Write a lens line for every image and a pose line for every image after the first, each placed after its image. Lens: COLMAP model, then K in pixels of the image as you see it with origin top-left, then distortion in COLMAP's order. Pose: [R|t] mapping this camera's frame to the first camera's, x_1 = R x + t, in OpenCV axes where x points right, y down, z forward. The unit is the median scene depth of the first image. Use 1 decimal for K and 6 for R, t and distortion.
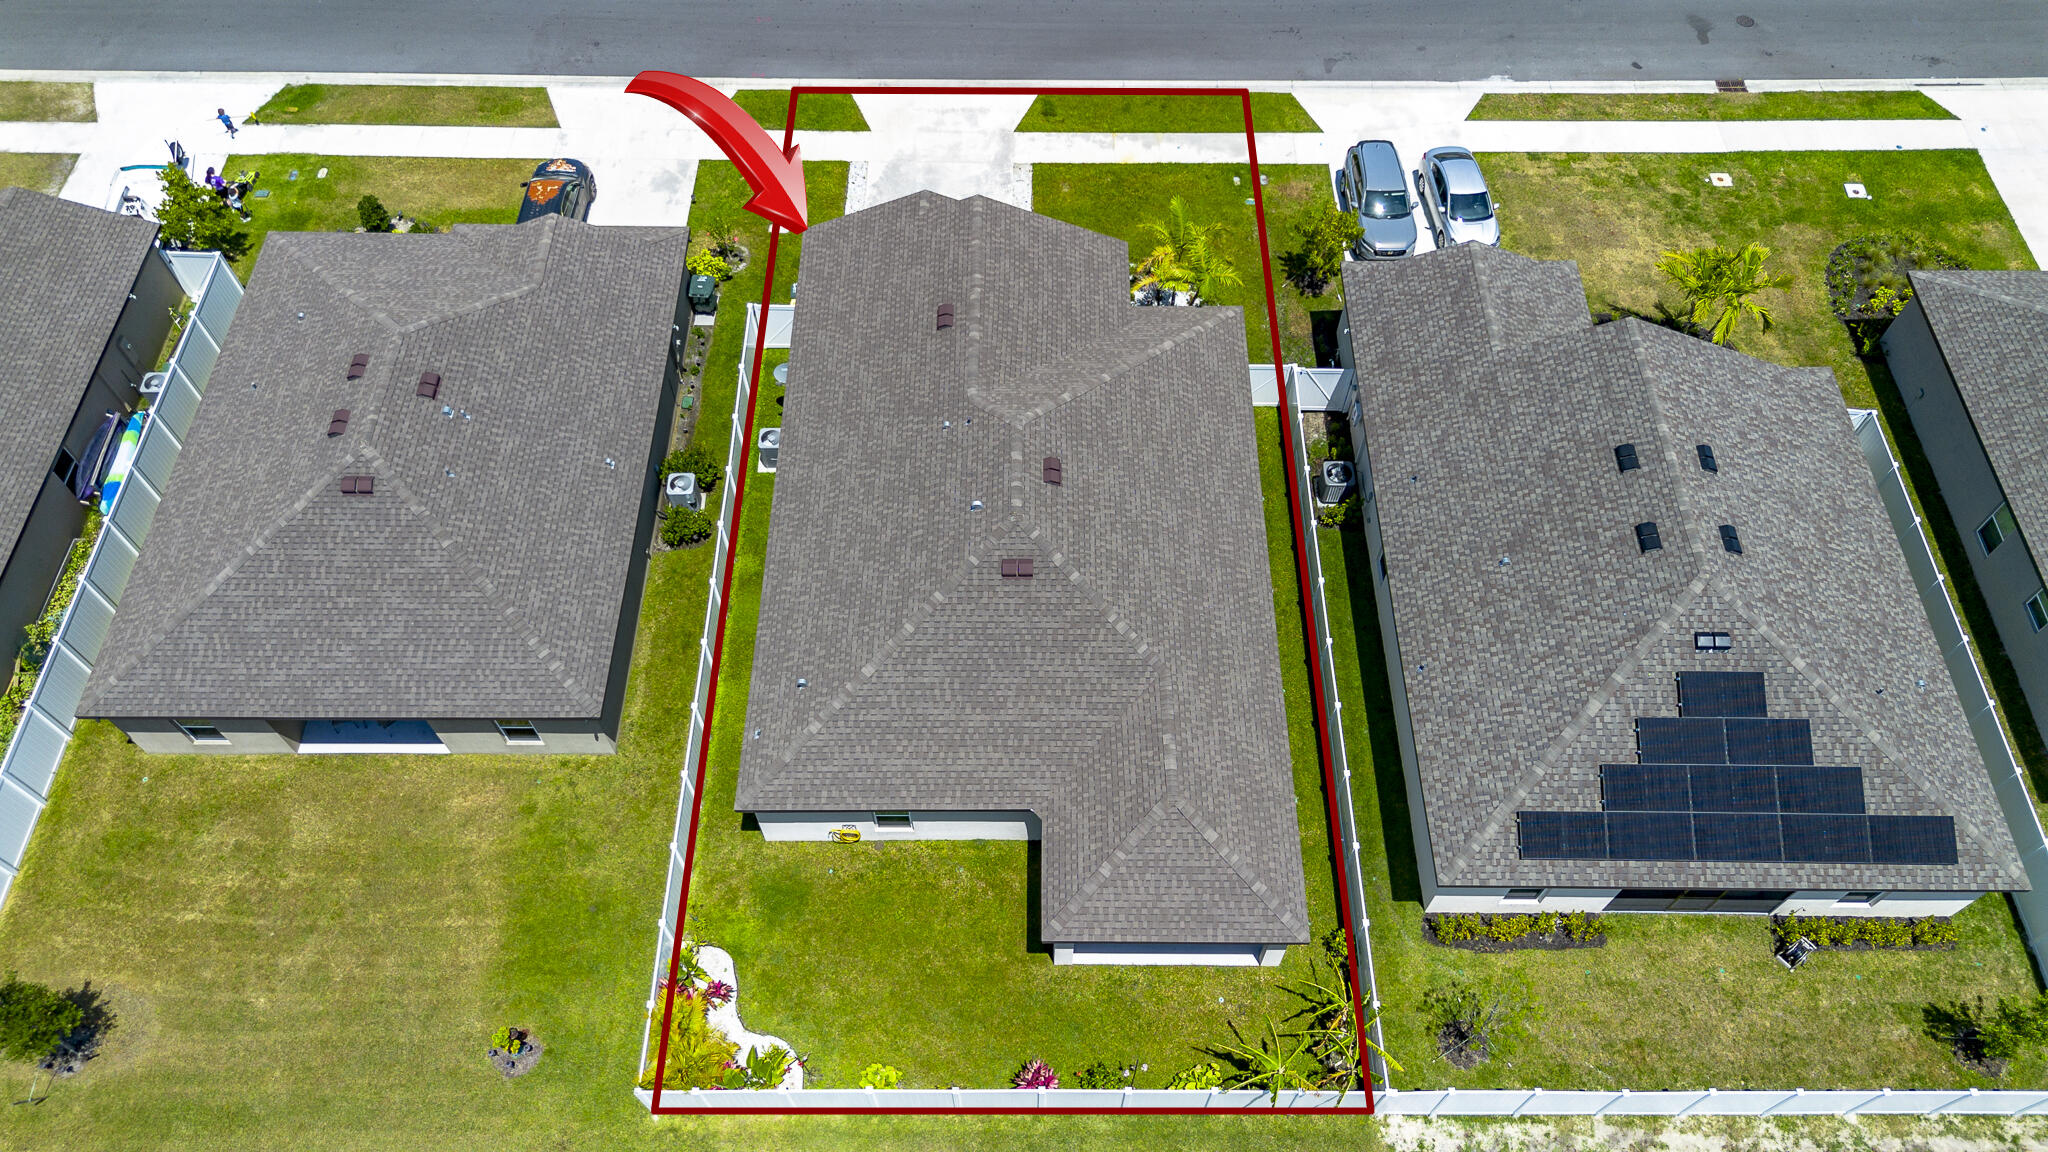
lens RADIAL K [[1463.5, 0, 1029.8], [0, 1463.5, 567.2], [0, 0, 1]] dist [0.052304, -0.042224]
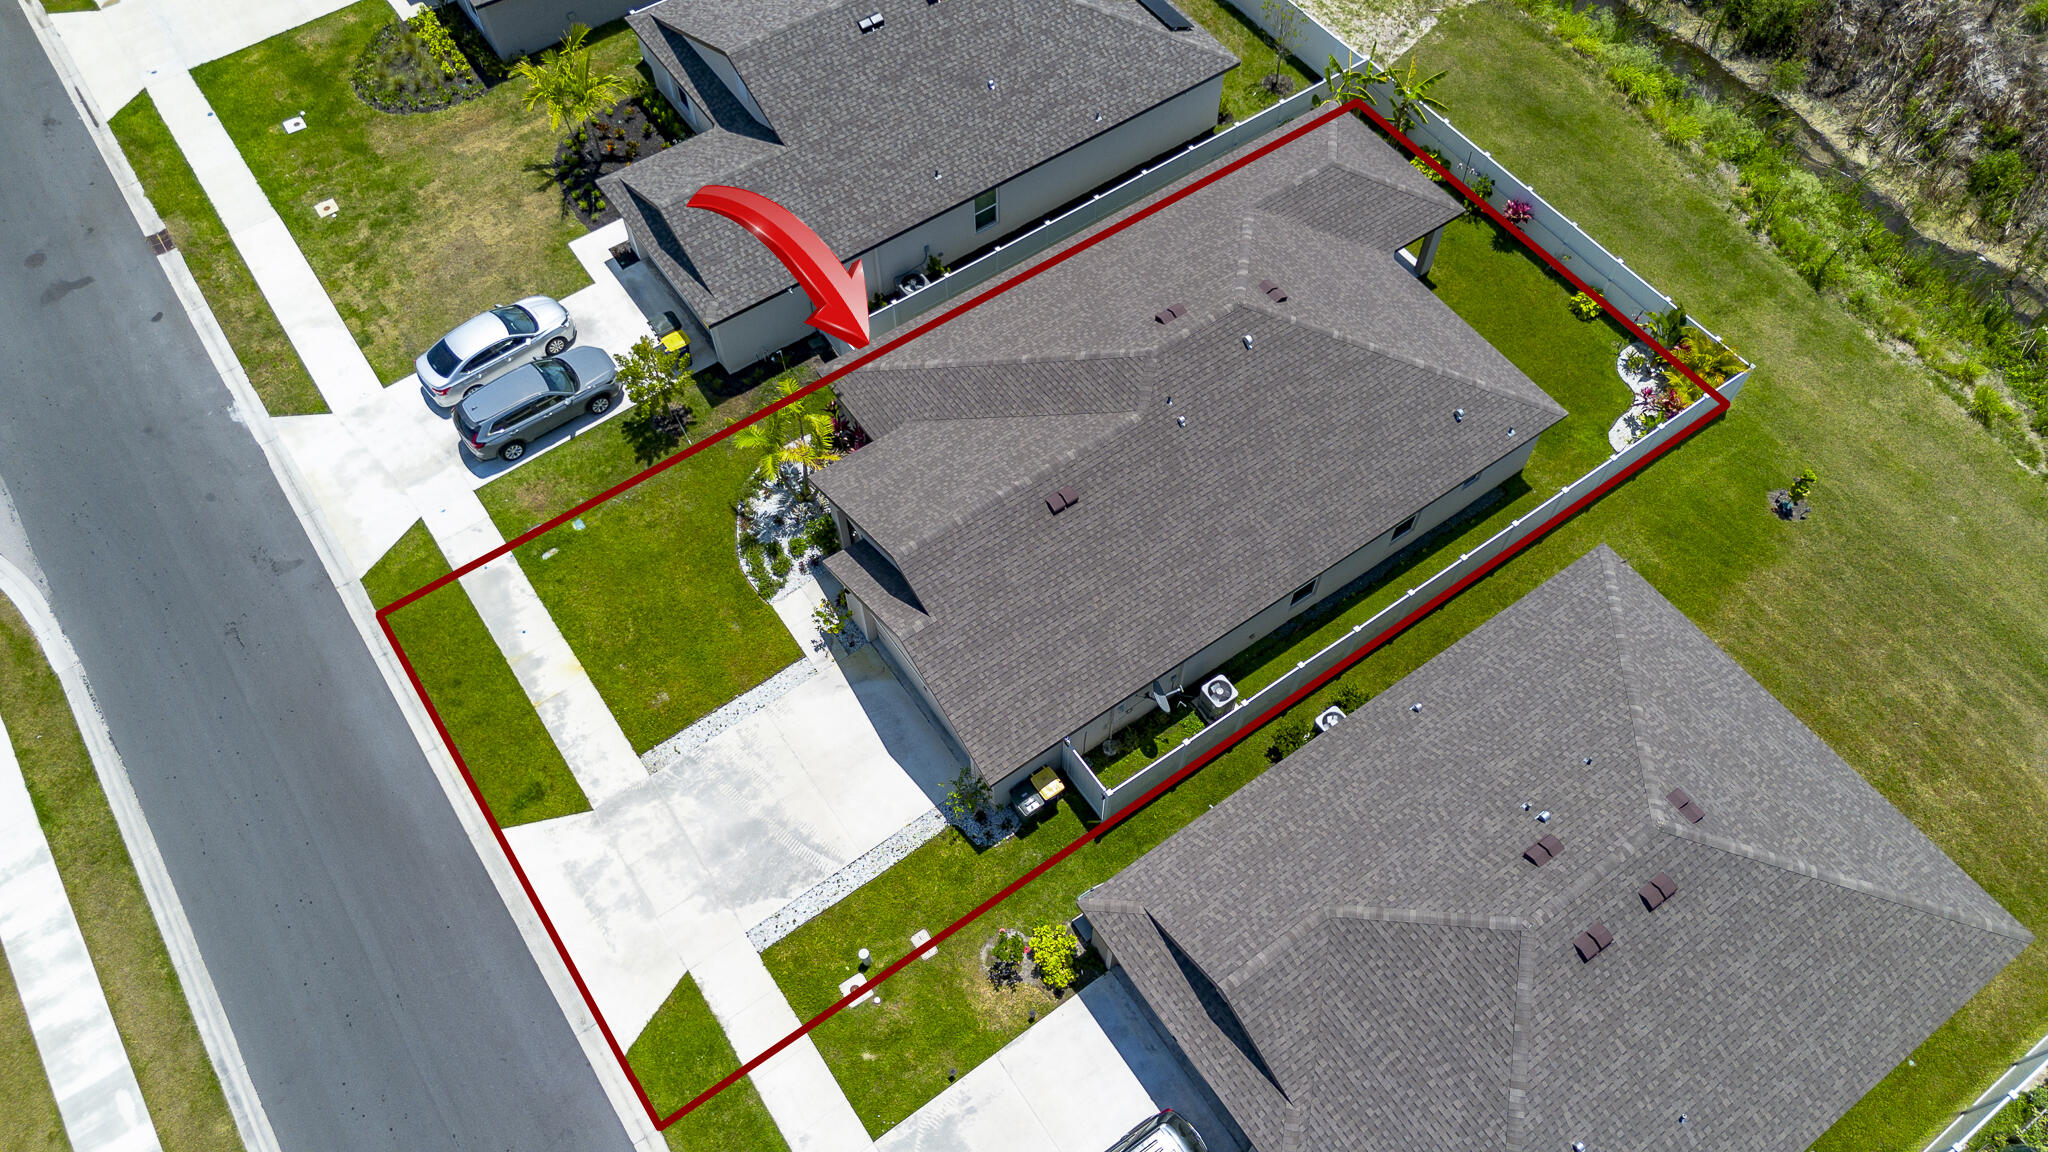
lens RADIAL K [[1463.5, 0, 1029.8], [0, 1463.5, 567.2], [0, 0, 1]] dist [0.052304, -0.042224]
pose [[-0.577810, -0.693326, 0.430622, -0.436114], [0.681932, -0.120212, 0.721470, -0.790112], [-0.448448, 0.710527, 0.542260, 0.519451]]
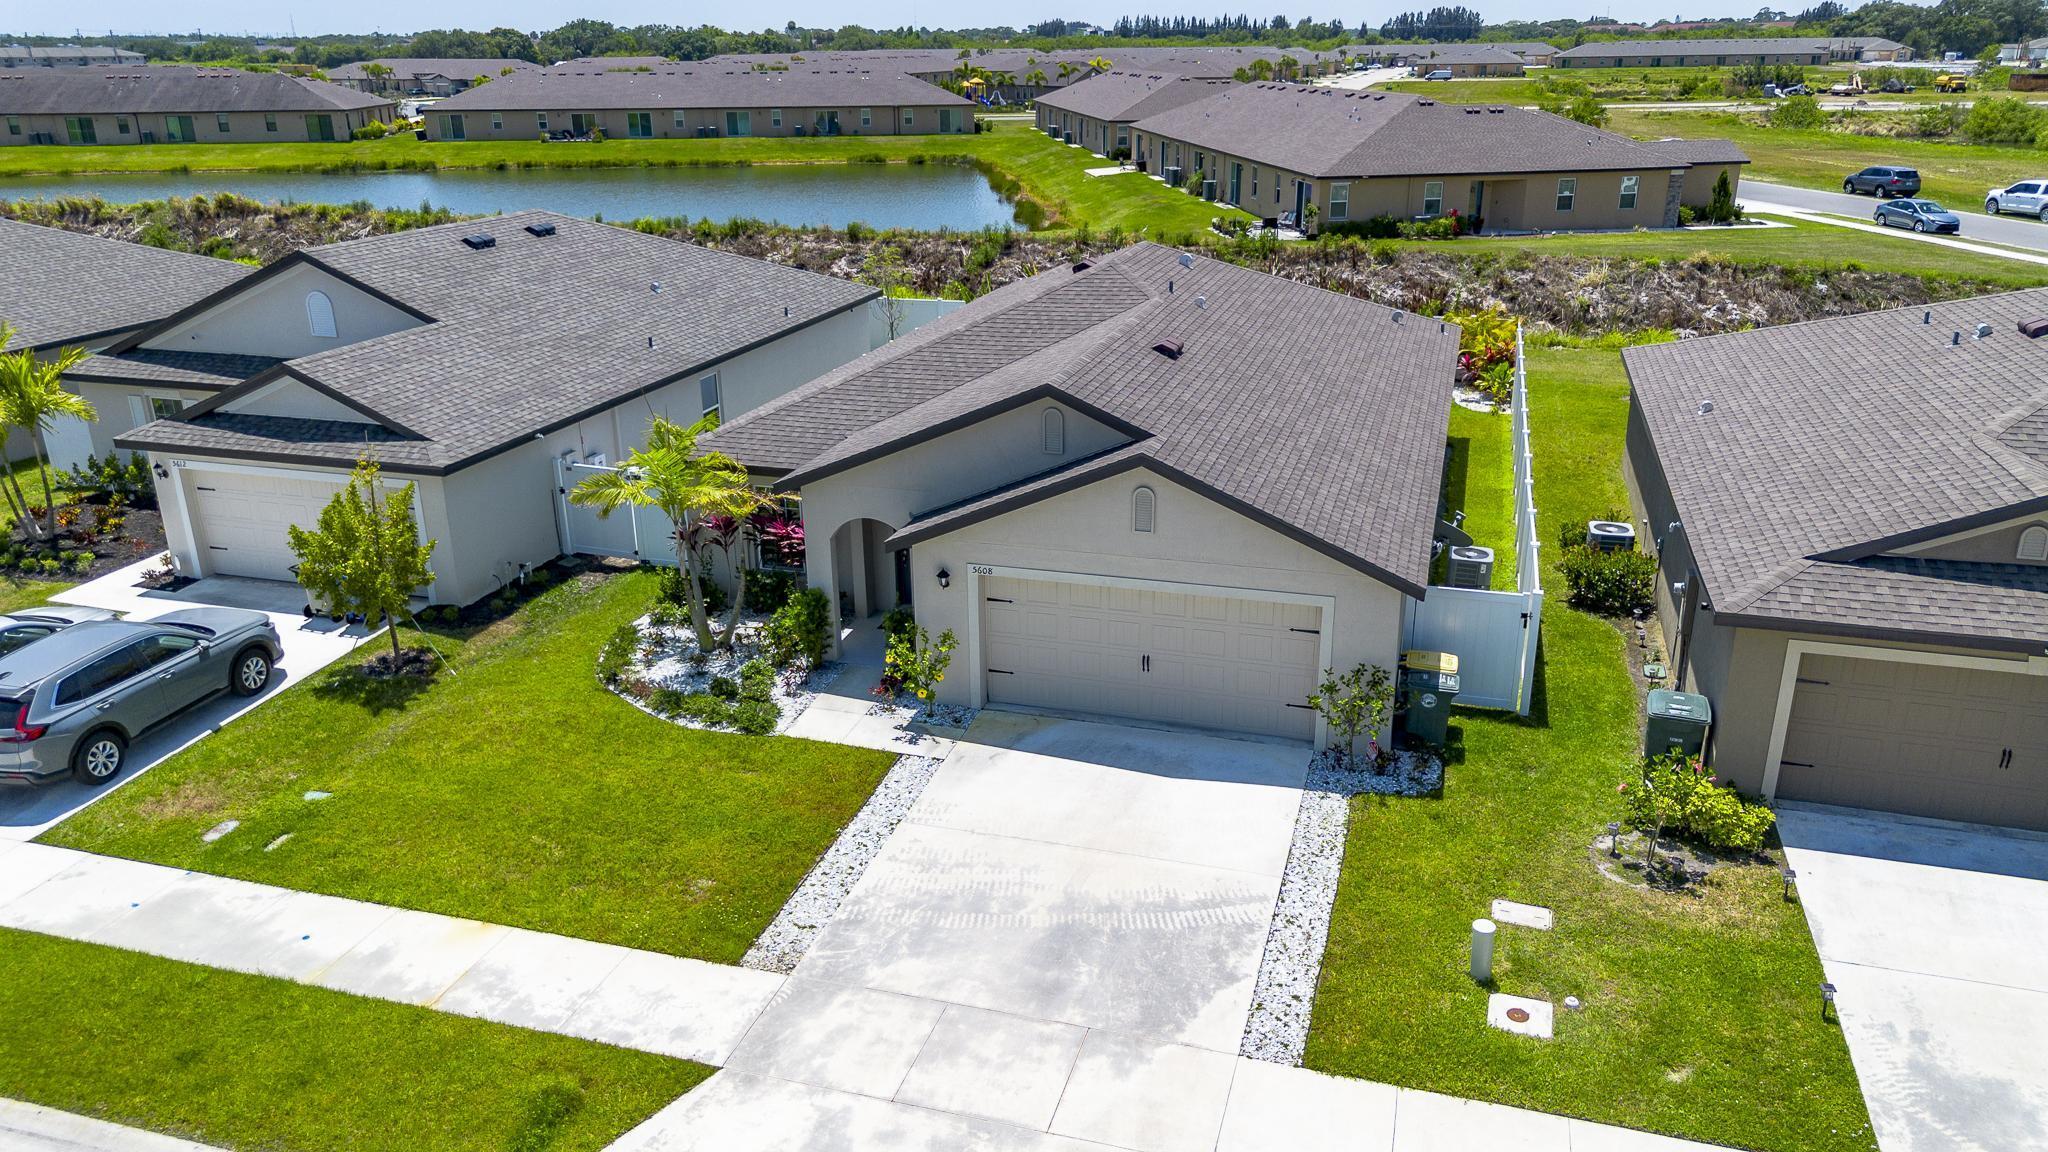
lens RADIAL K [[1463.5, 0, 1029.8], [0, 1463.5, 567.2], [0, 0, 1]] dist [0.052304, -0.042224]
pose [[-0.956952, -0.088988, 0.276269, -0.169025], [0.248185, 0.242647, 0.937831, -0.694235], [-0.150492, 0.966025, -0.210116, 1.154620]]
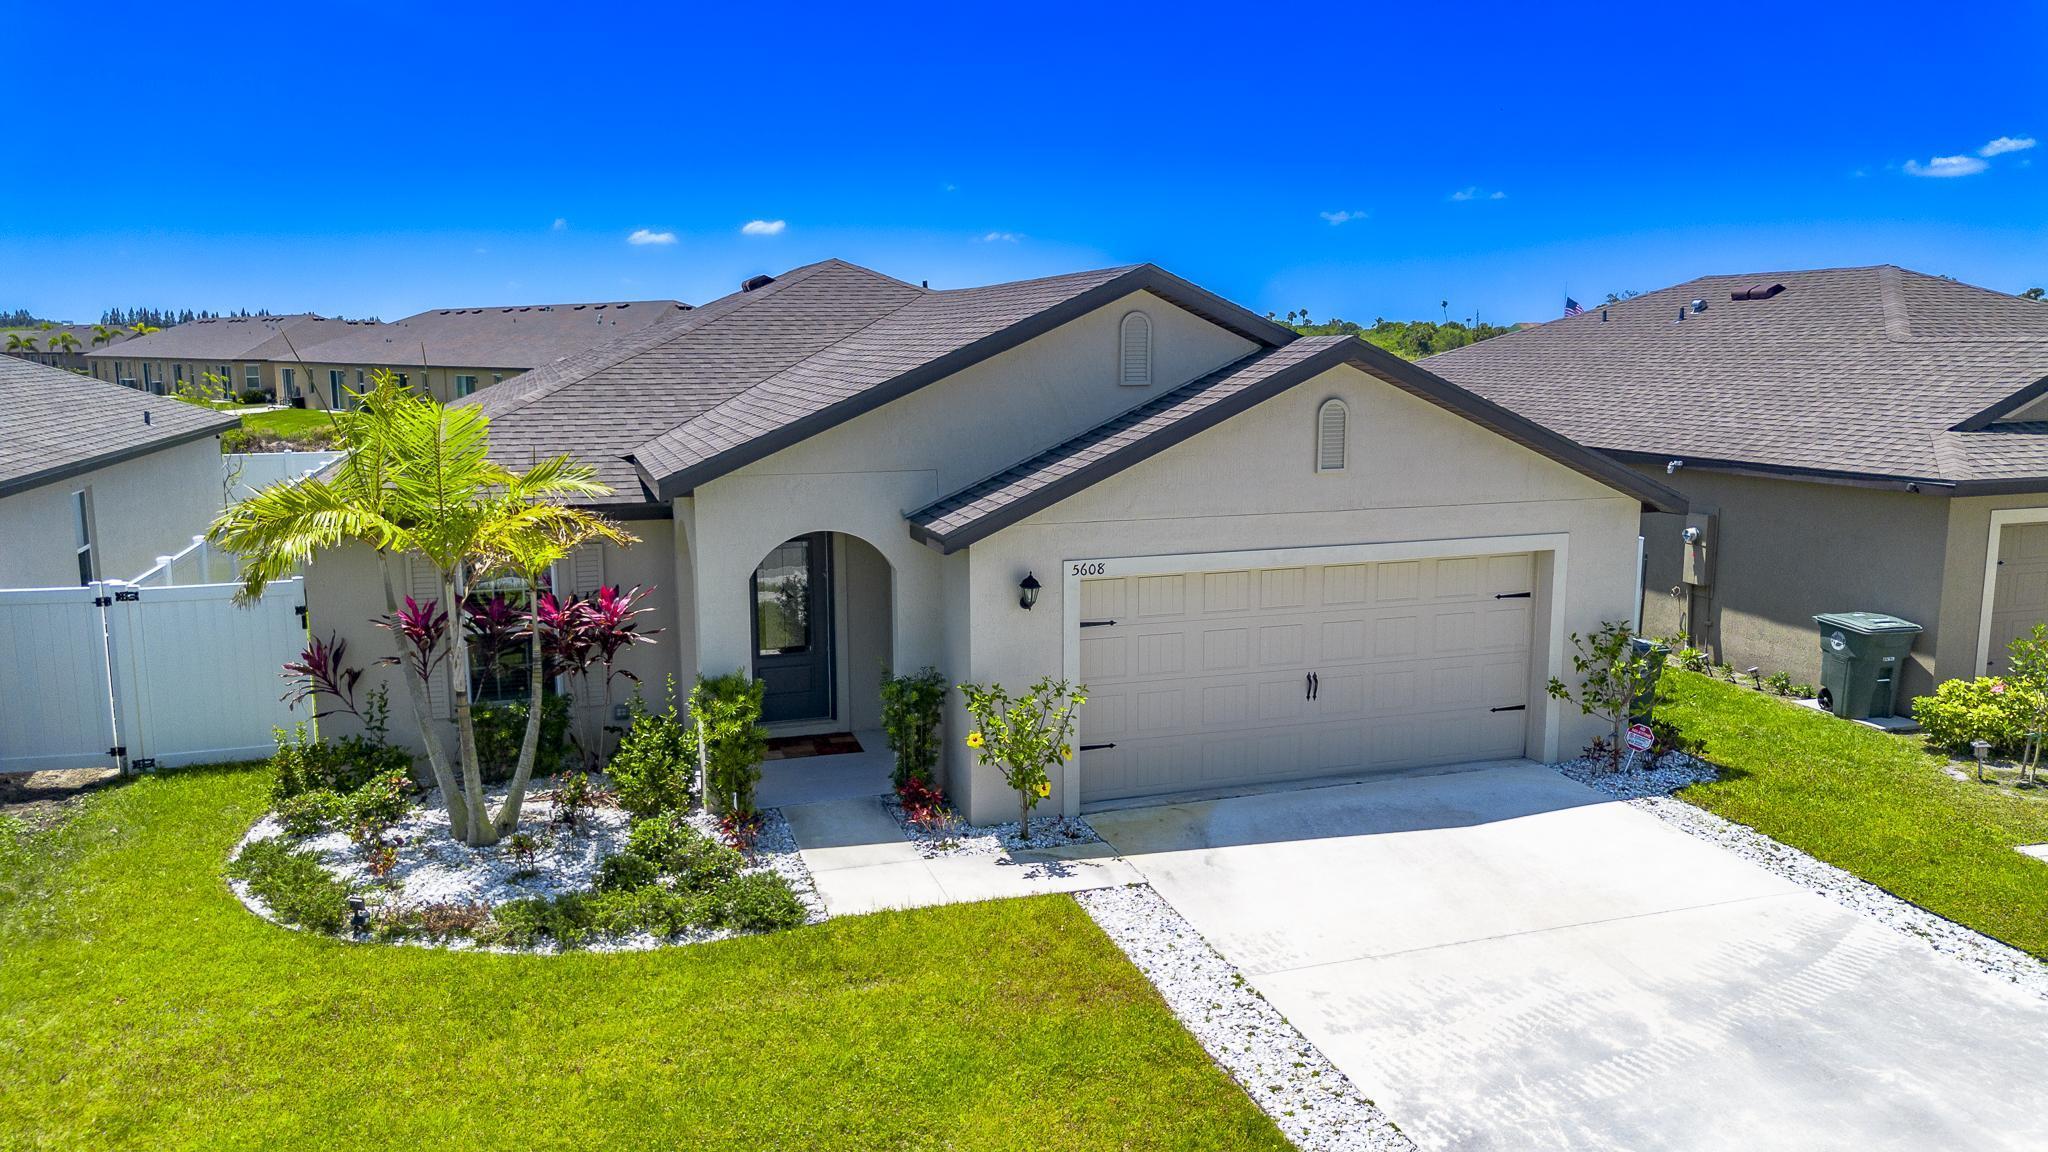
lens RADIAL K [[1460.3, 0, 1024.0], [0, 1460.3, 576.0], [0, 0, 1]] dist [0.040367, -0.031158]
pose [[-0.948091, 0.053370, -0.313488, 0.091002], [-0.263966, 0.417647, 0.869421, -0.487856], [0.177328, 0.907040, -0.381880, 1.167032]]
